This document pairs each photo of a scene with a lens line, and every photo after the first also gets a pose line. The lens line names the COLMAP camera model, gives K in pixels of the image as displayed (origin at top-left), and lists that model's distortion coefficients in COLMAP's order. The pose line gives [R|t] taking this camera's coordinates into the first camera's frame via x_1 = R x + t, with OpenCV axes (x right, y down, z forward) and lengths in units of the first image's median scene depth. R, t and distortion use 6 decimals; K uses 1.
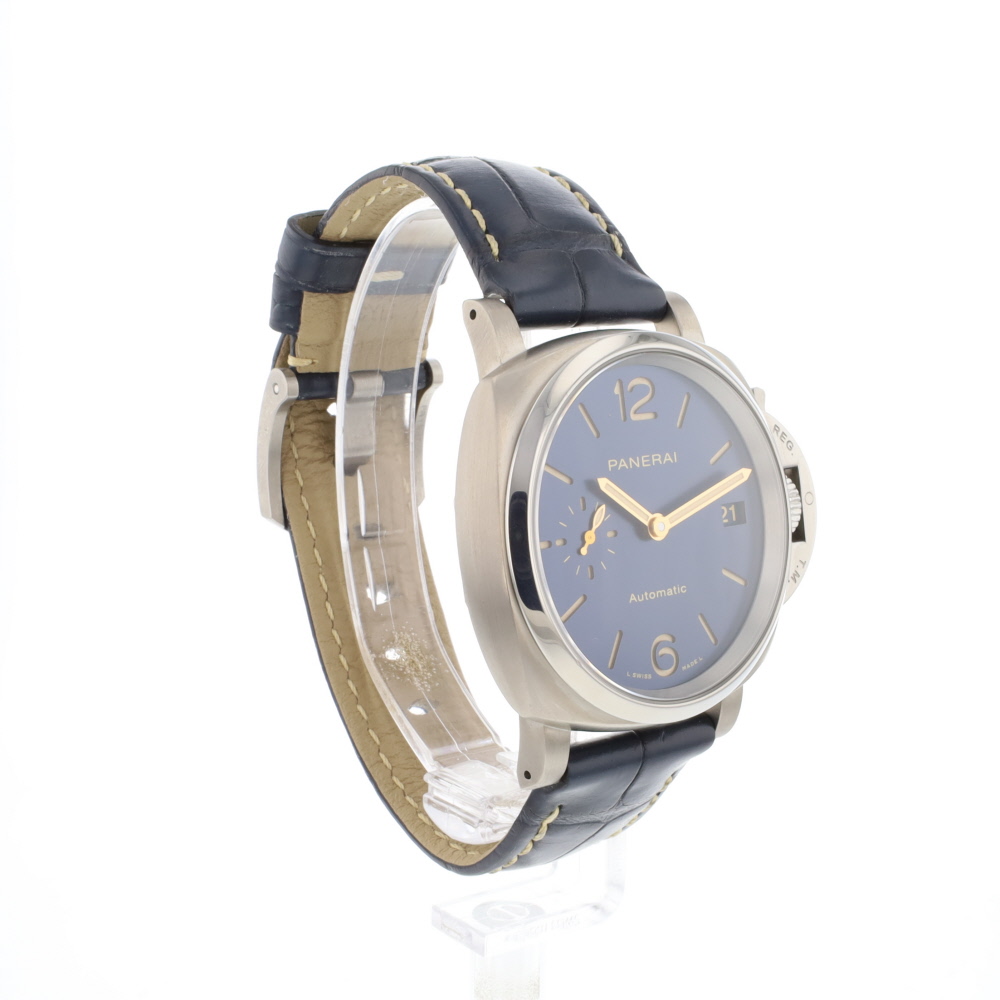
lens RADIAL K [[1728.4, 0, 502.0], [0, 1728.4, 505.2], [0, 0, 1]] dist [0.035637, 0.000000]
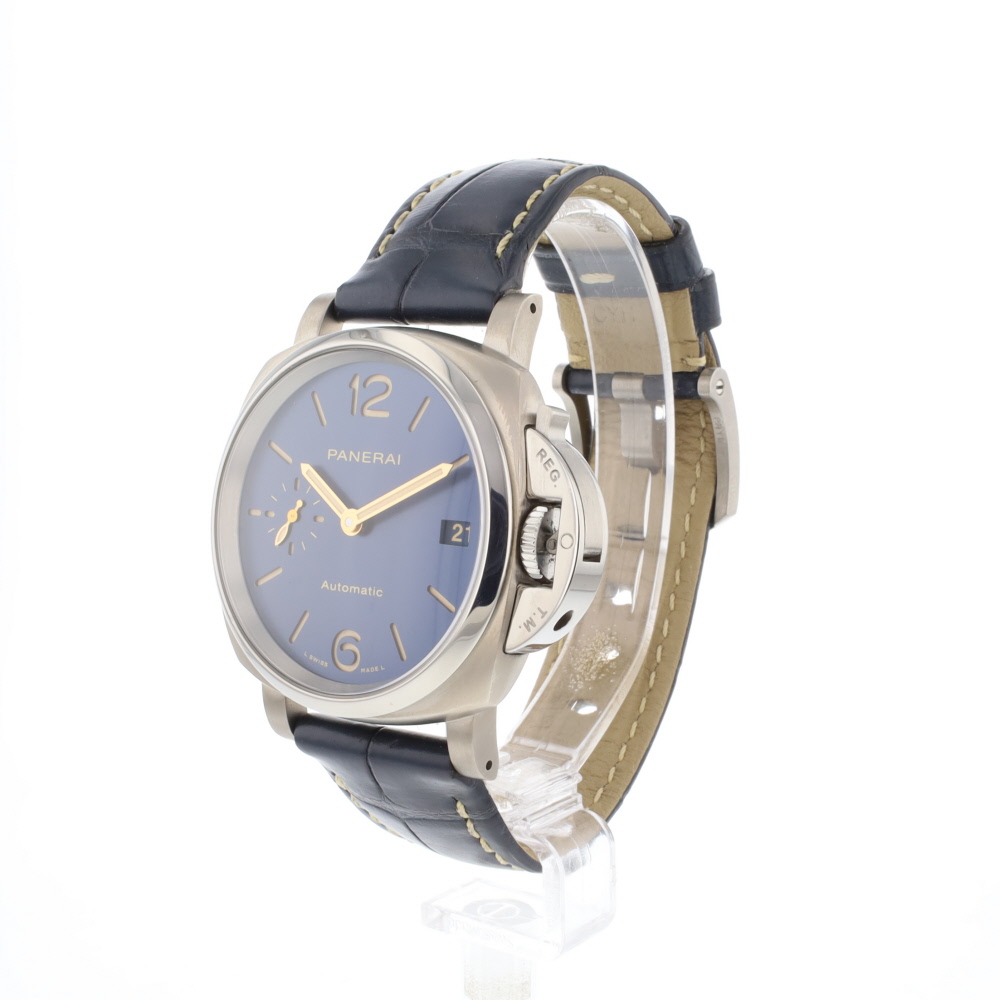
lens RADIAL K [[1728.4, 0, 498.7], [0, 1728.4, 499.7], [0, 0, 1]] dist [0.035637, 0.000000]
pose [[0.255005, 0.133766, -0.957642, 1.064257], [-0.151789, 0.983644, 0.096979, -0.109959], [0.954952, 0.120630, 0.271138, 0.799197]]
